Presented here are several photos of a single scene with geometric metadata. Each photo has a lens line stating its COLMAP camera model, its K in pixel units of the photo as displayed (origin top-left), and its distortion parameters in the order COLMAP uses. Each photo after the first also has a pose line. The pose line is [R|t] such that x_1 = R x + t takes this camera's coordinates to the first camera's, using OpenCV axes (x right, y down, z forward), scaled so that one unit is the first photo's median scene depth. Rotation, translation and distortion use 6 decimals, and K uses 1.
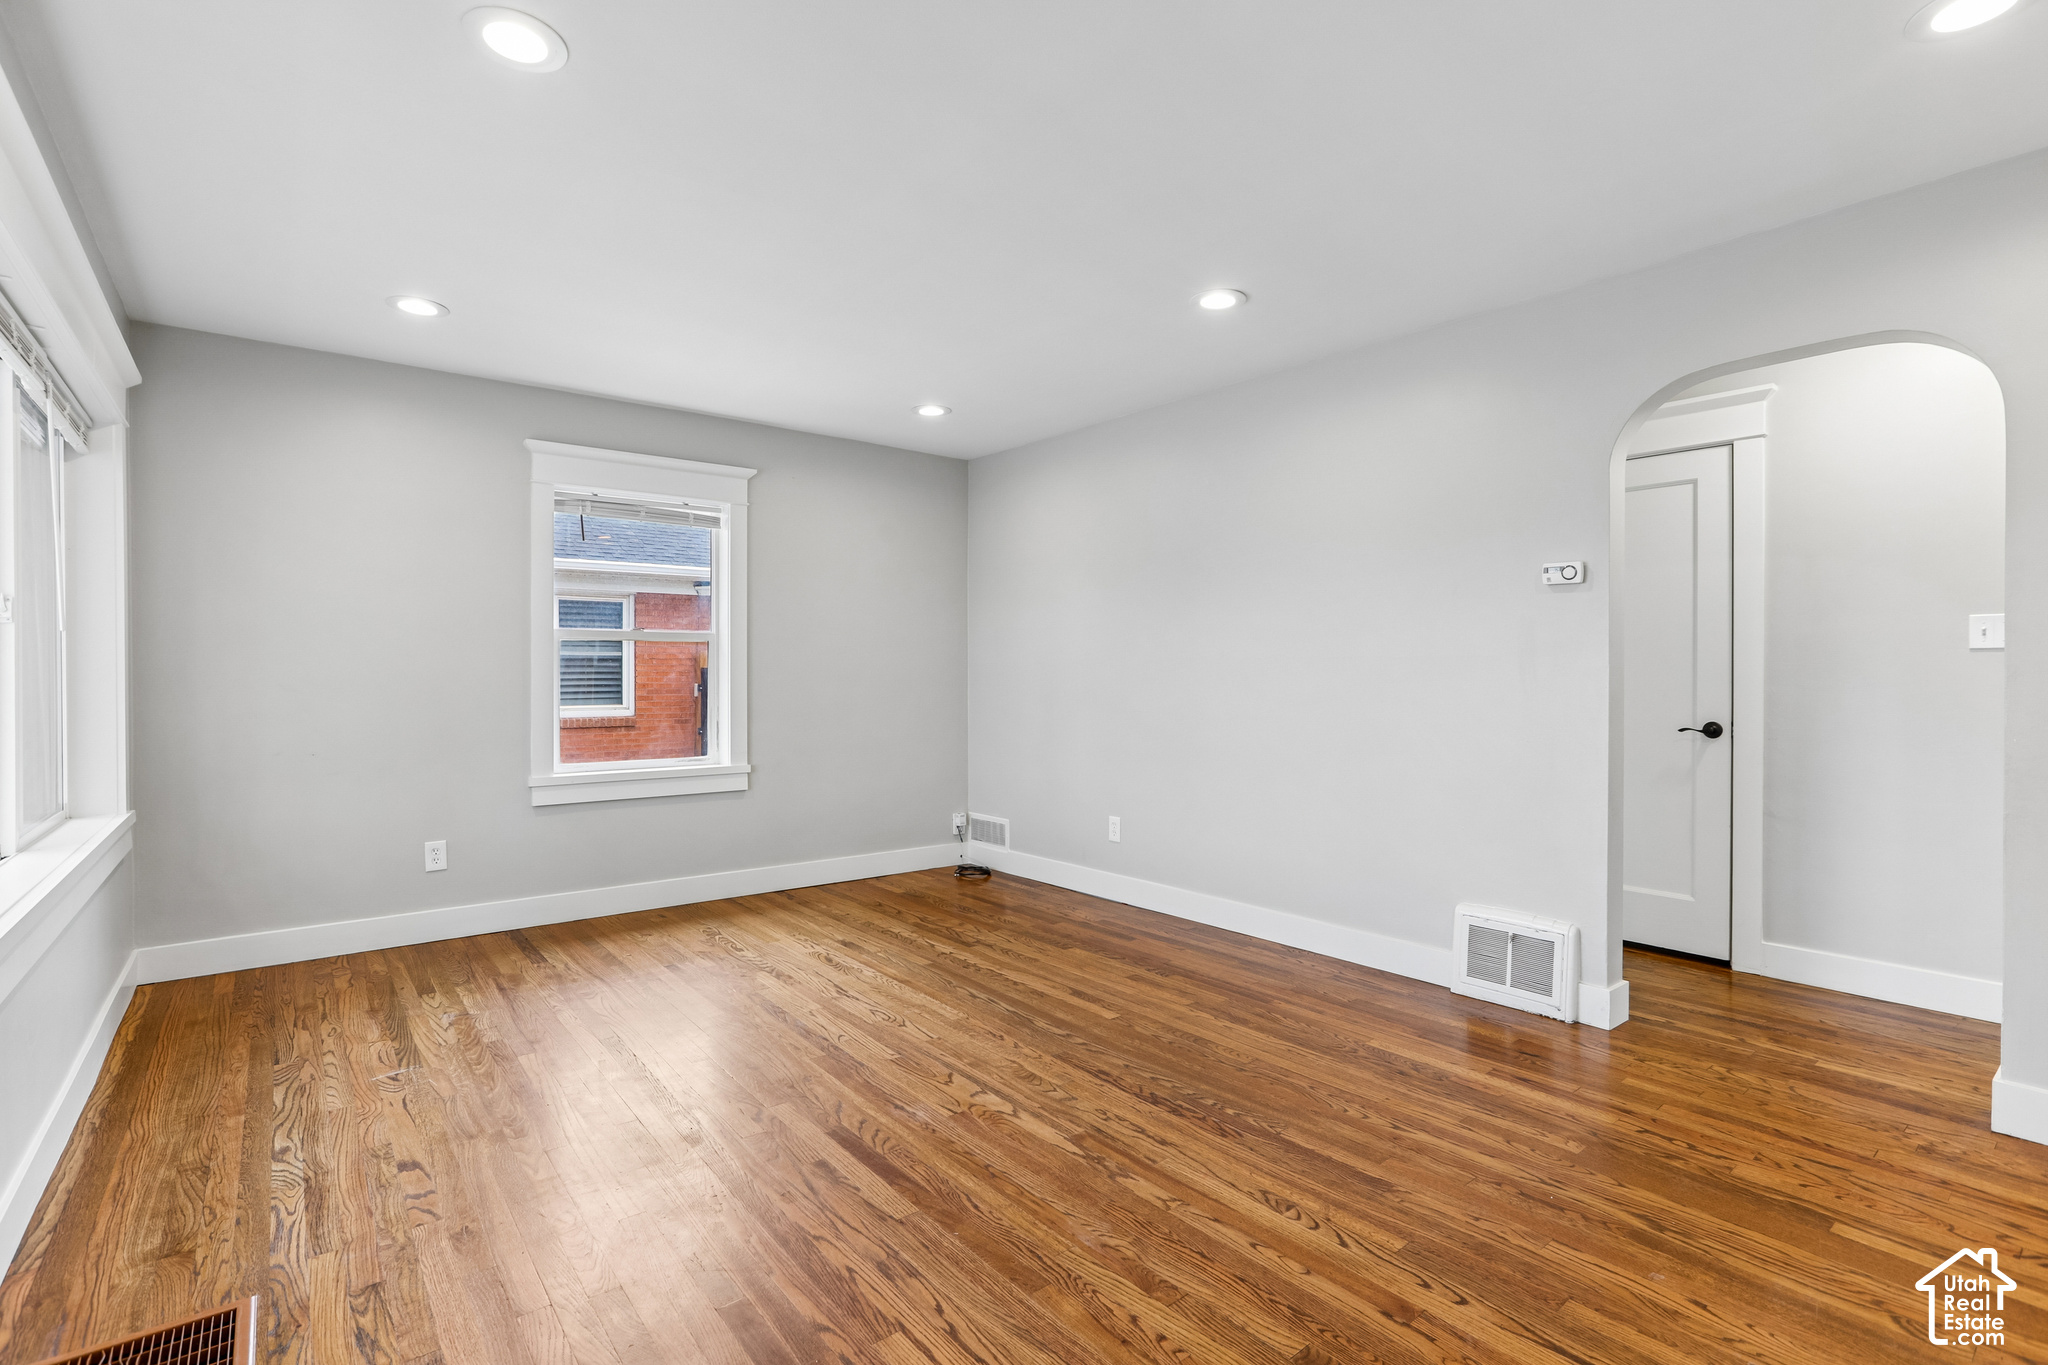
lens RADIAL K [[972.9, 0, 1024.0], [0, 972.9, 682.5], [0, 0, 1]] dist [-0.001353, -0.000233]
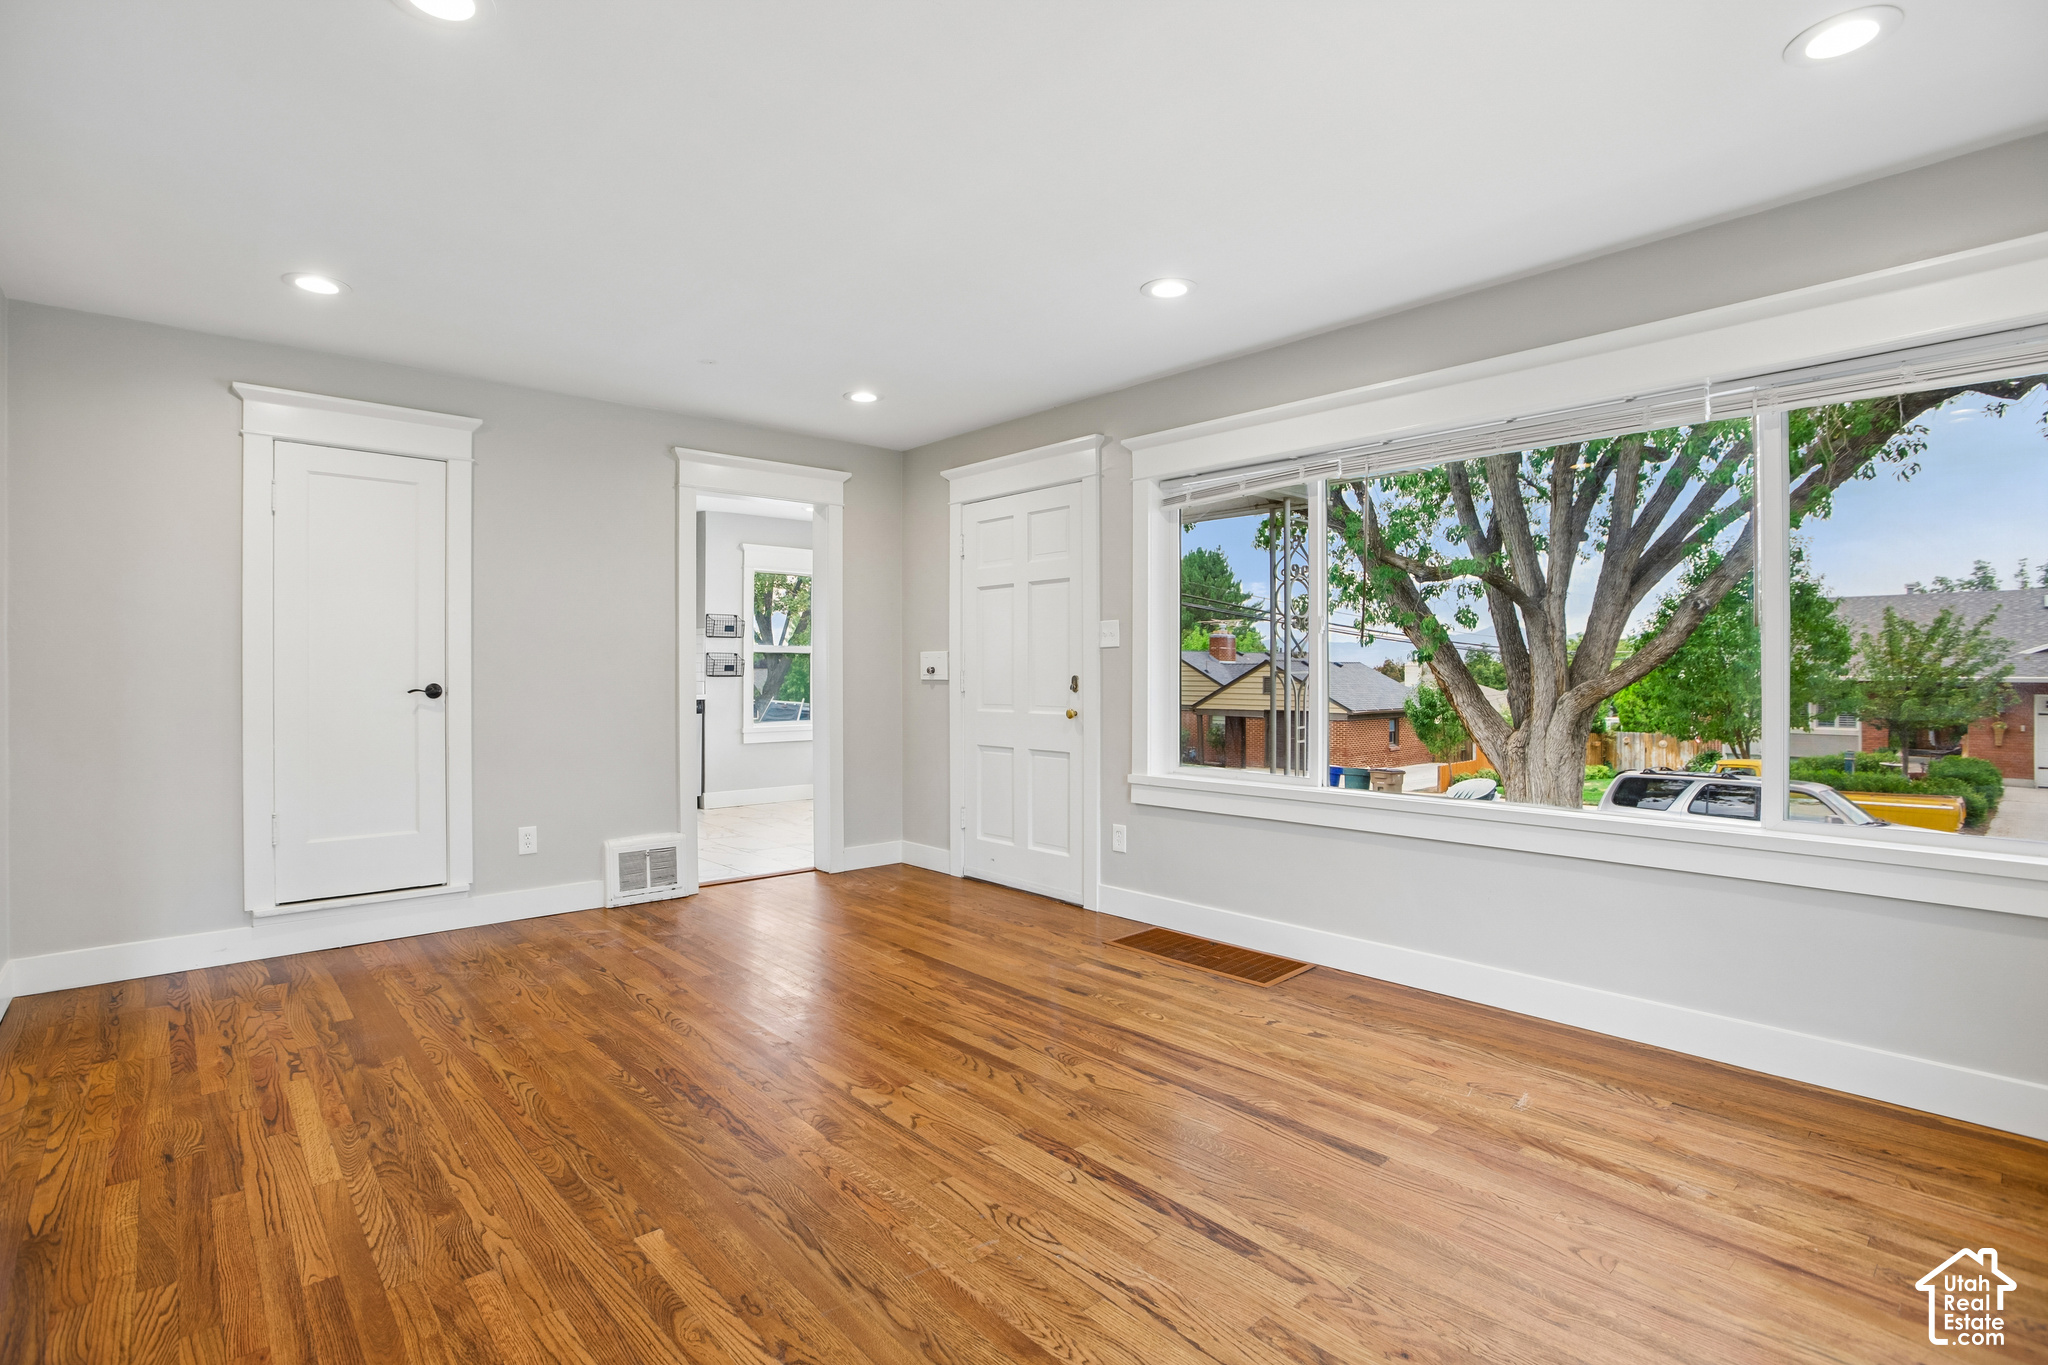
lens RADIAL K [[971.6, 0, 1017.6], [0, 971.6, 670.7], [0, 0, 1]] dist [-0.058572, 0.019269]
pose [[-0.998415, 0.000577, -0.056277, -0.127997], [-0.000075, 0.999933, 0.011585, -0.016535], [0.056280, 0.011571, -0.998348, 1.981082]]
